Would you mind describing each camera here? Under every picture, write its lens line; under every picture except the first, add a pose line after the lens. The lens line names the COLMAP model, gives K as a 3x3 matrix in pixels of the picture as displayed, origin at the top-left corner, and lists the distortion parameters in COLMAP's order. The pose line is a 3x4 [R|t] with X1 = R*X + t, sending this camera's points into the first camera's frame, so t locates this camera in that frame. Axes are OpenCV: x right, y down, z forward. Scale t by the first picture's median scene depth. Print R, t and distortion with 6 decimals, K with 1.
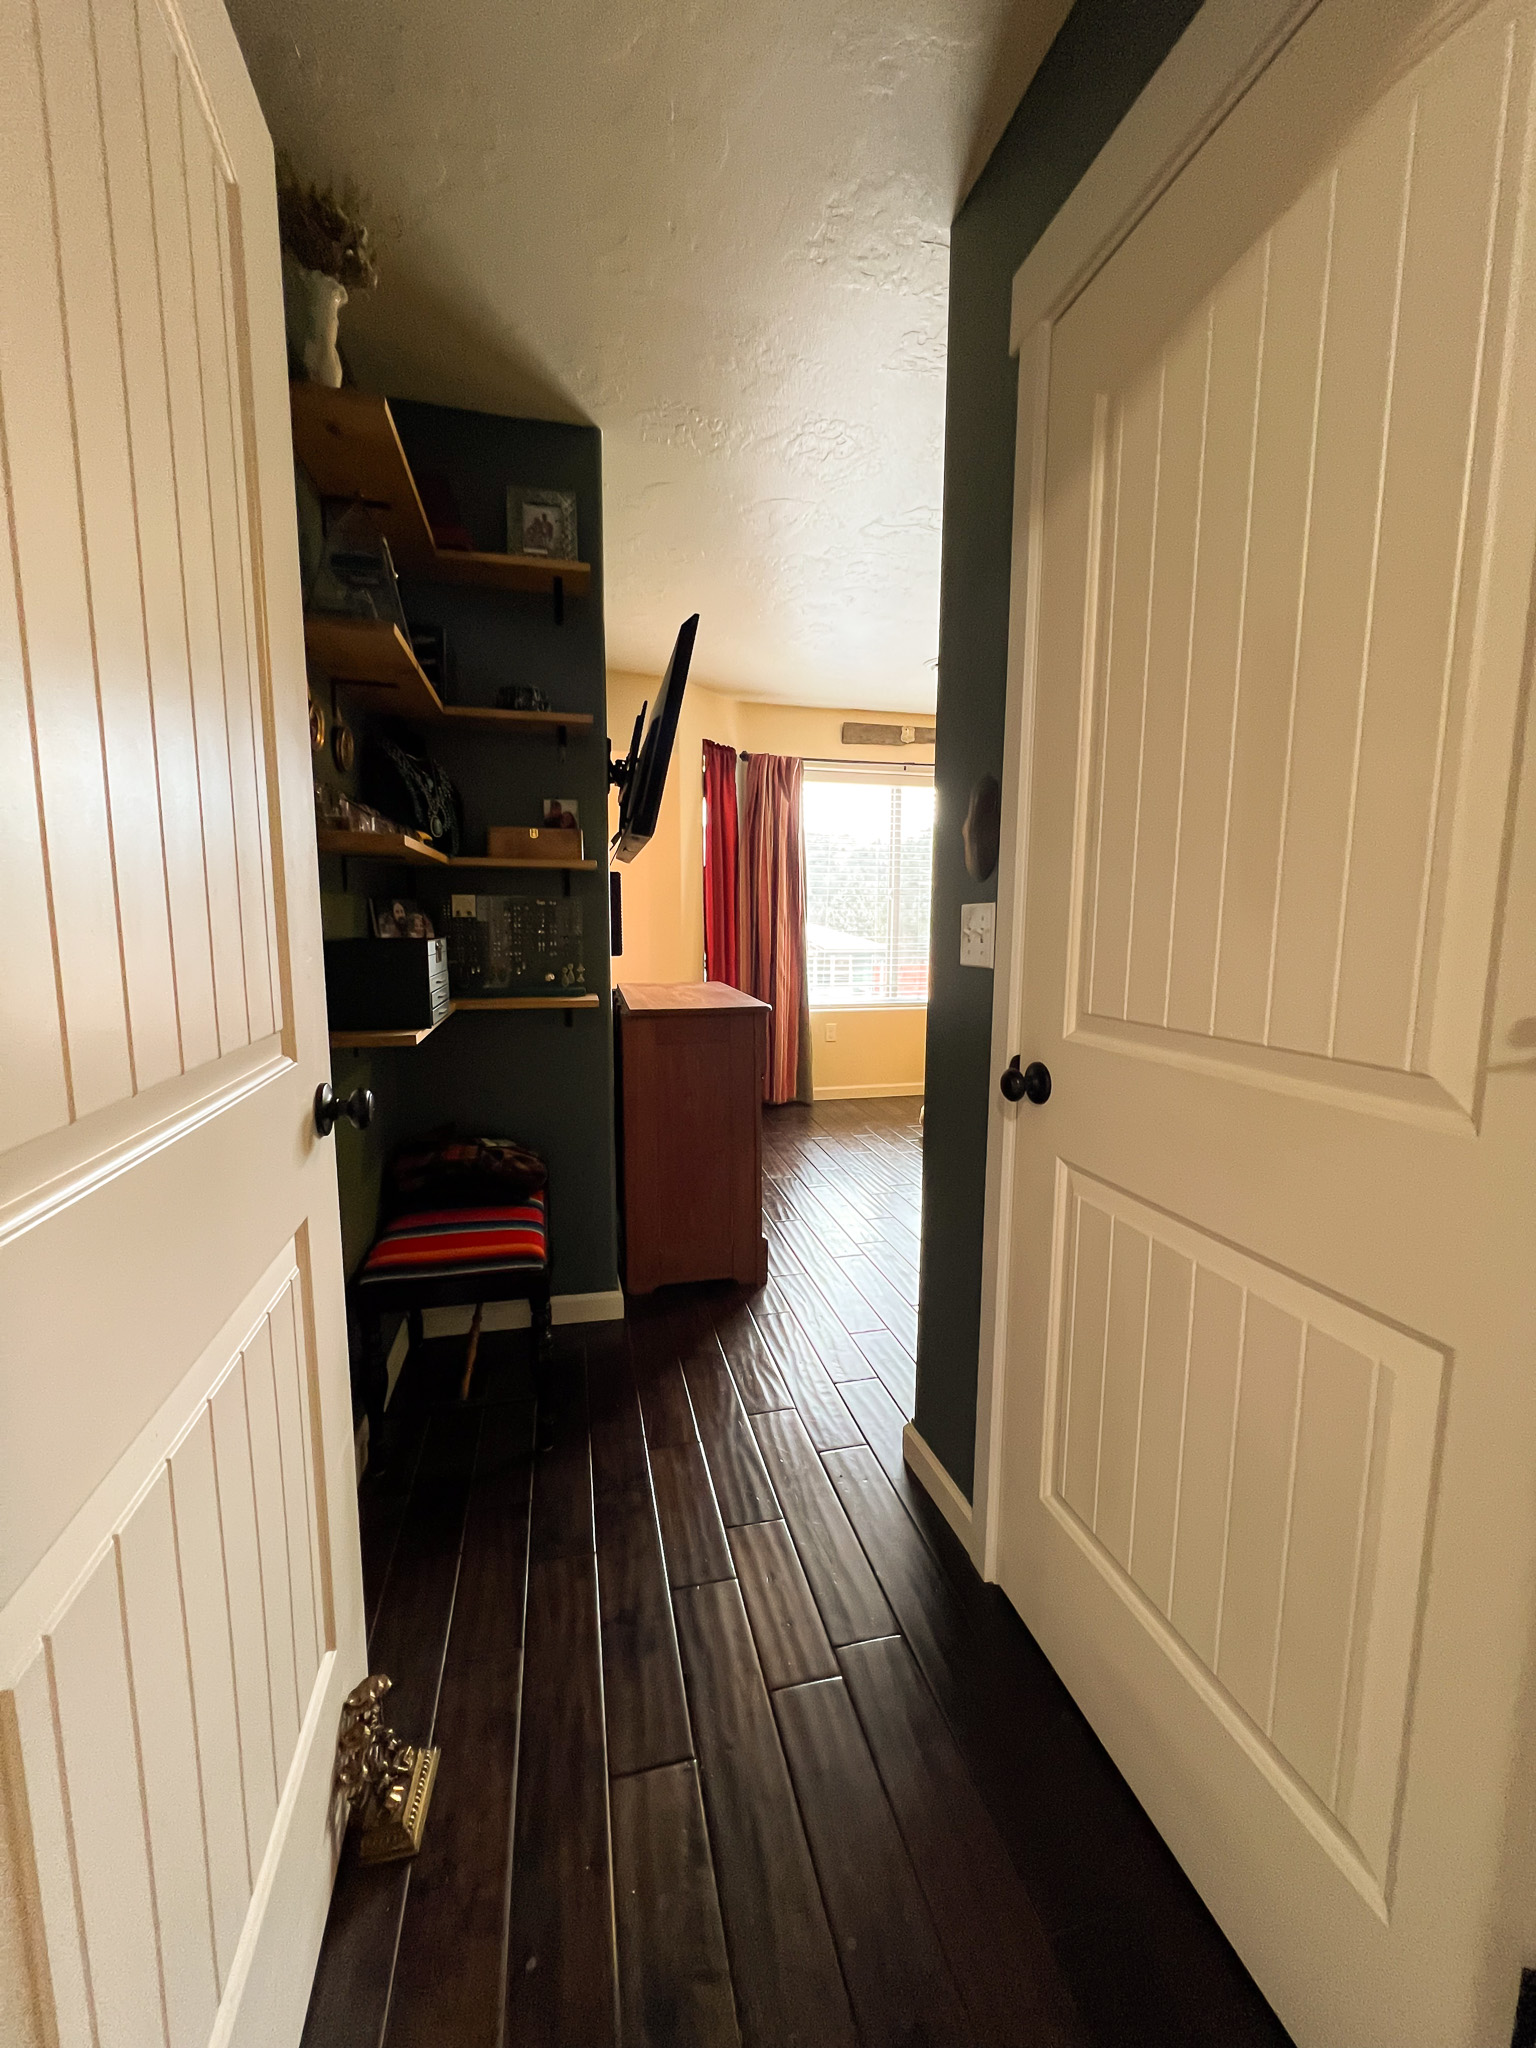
lens RADIAL K [[821.9, 0, 771.9], [0, 821.9, 1019.1], [0, 0, 1]] dist [-0.003966, 0.000148]
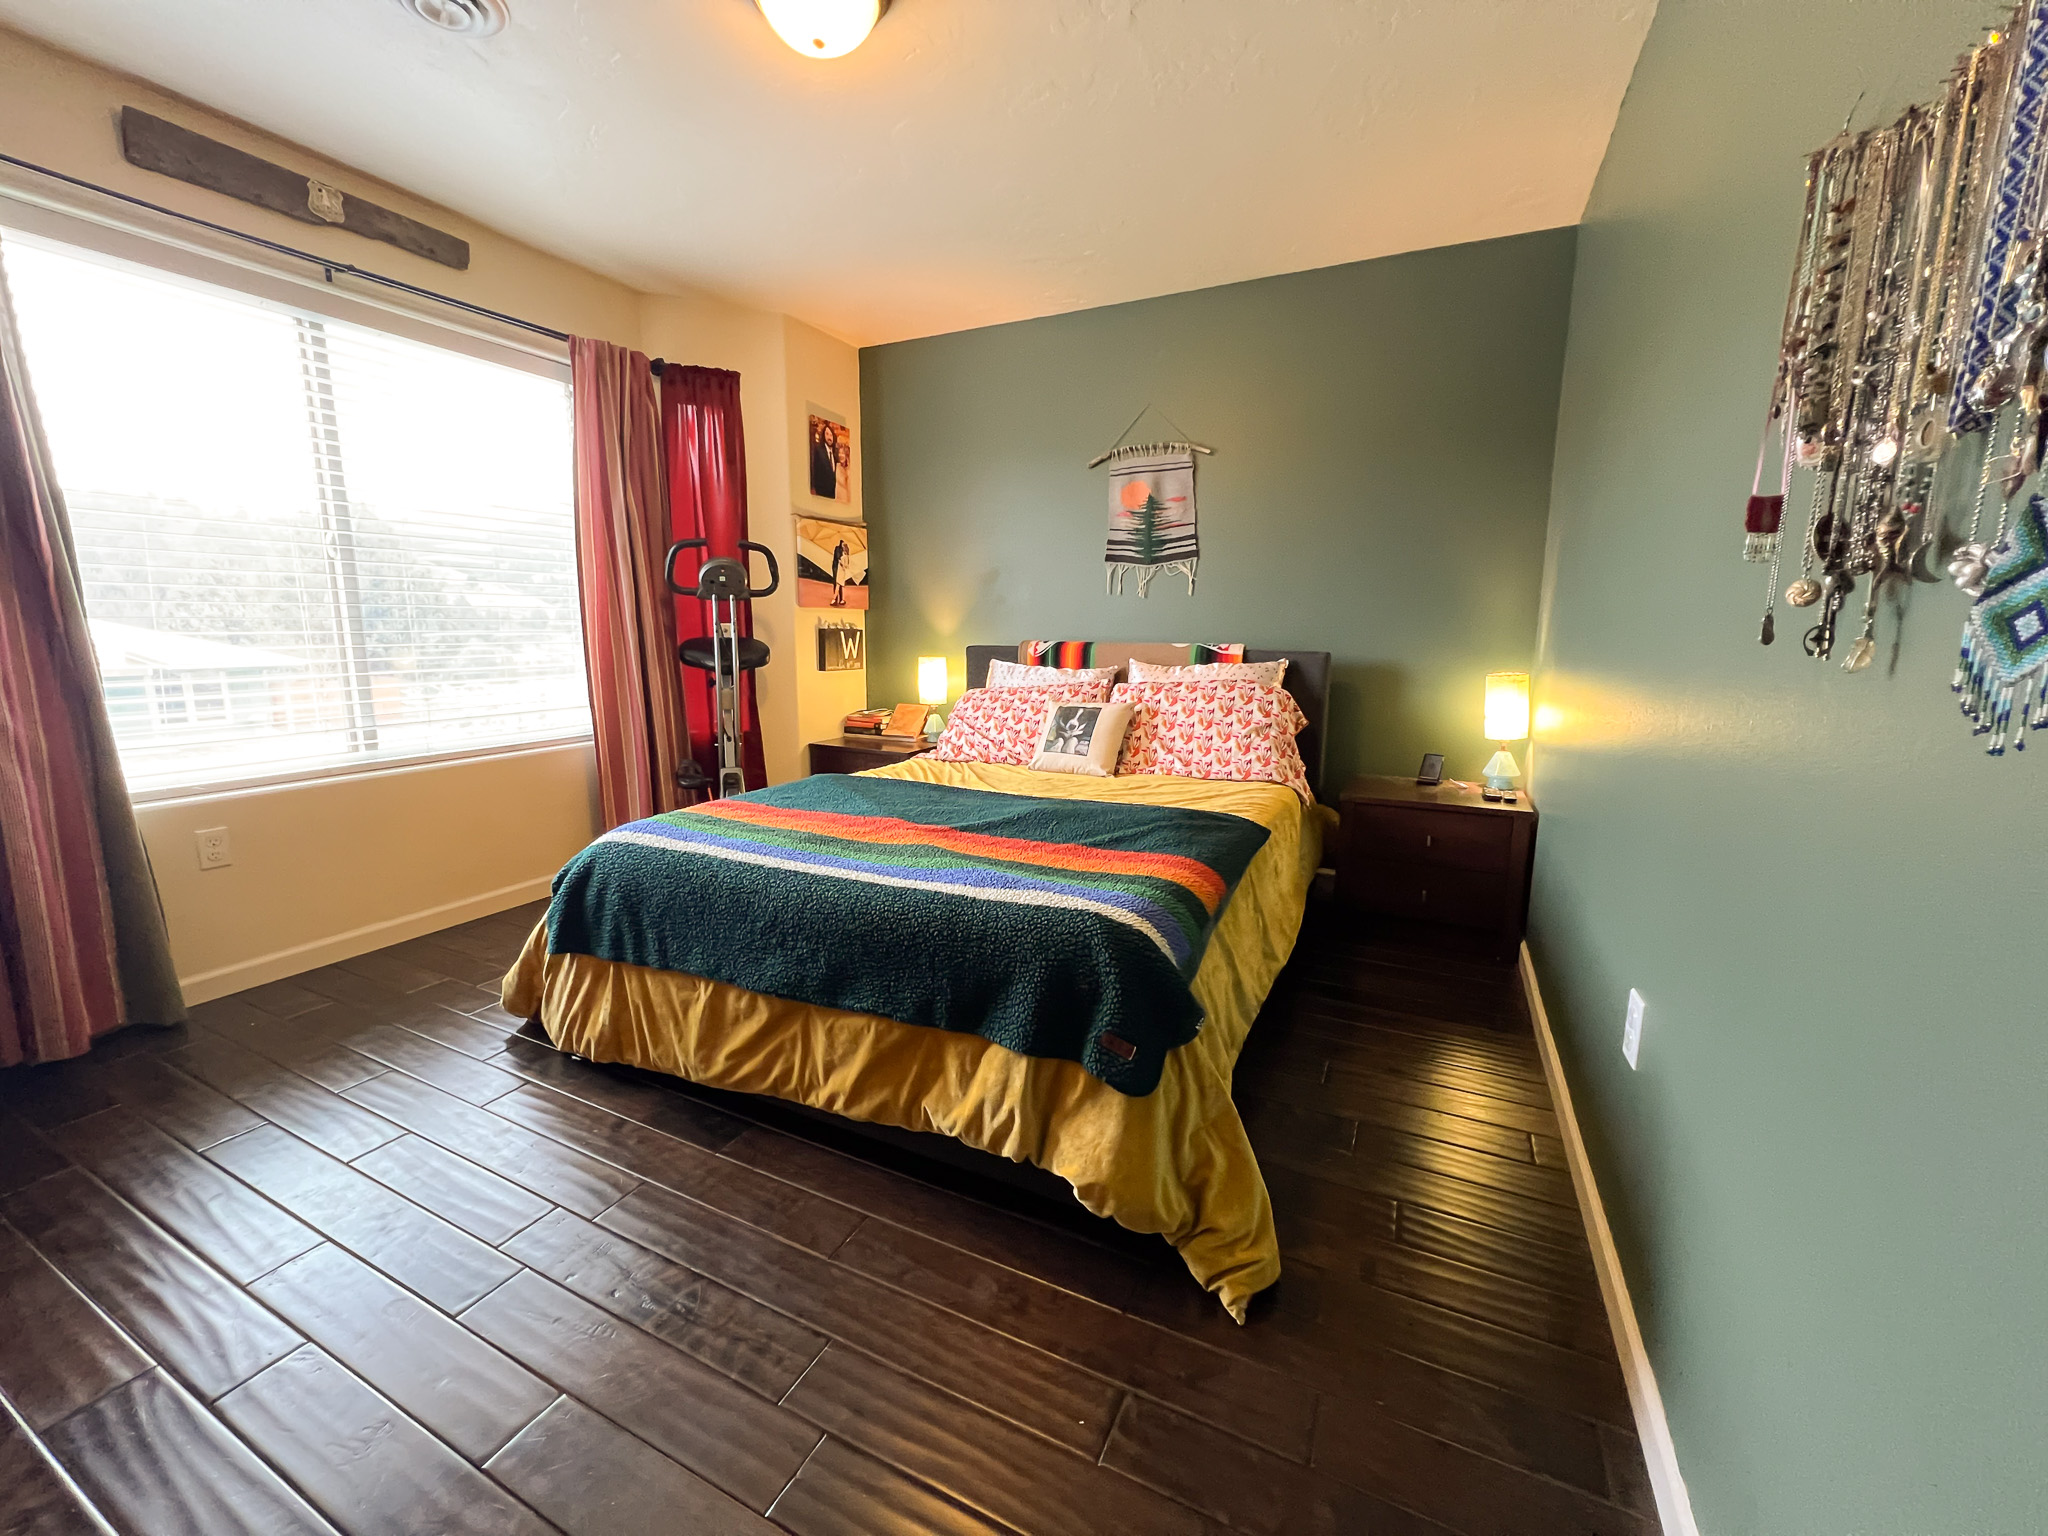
lens RADIAL K [[813.6, 0, 1029.1], [0, 813.6, 759.2], [0, 0, 1]] dist [-0.000402, -0.000051]
pose [[0.634358, -0.129805, 0.762063, 0.022476], [0.099287, 0.991318, 0.086205, -0.025500], [-0.766637, 0.020978, 0.641738, 0.378484]]
